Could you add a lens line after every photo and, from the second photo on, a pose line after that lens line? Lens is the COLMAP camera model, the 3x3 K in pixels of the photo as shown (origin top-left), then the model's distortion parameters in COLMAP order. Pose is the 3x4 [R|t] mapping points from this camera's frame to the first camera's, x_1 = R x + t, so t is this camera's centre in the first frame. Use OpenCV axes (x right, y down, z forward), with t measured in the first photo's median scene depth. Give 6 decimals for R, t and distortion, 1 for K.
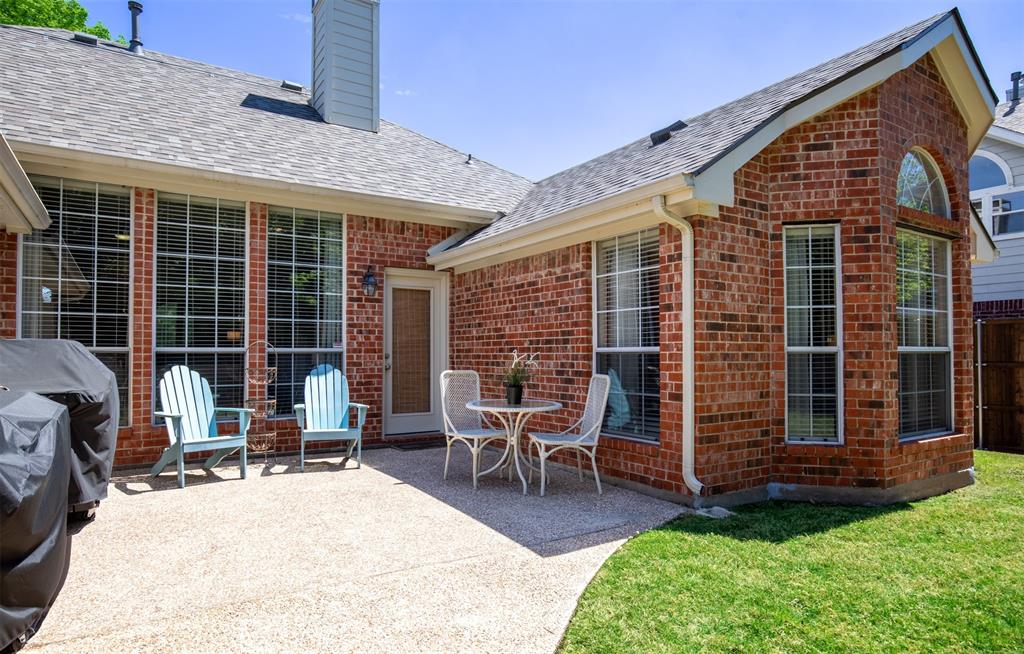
lens RADIAL K [[609.1, 0, 557.7], [0, 609.1, 335.3], [0, 0, 1]] dist [-0.005965, -0.000277]
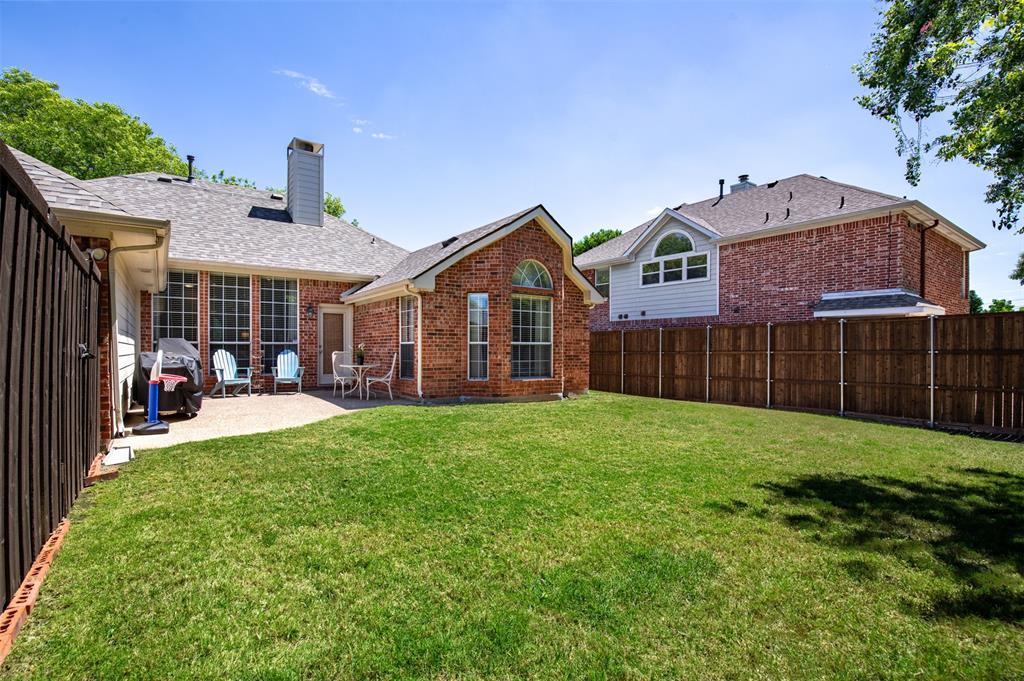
lens RADIAL K [[465.7, 0, 512.6], [0, 465.7, 344.9], [0, 0, 1]] dist [-0.020248, 0.000878]
pose [[0.999483, 0.002930, 0.032032, 0.392649], [-0.003639, 0.999749, 0.022099, -0.009465], [-0.031959, -0.022204, 0.999243, -0.723511]]
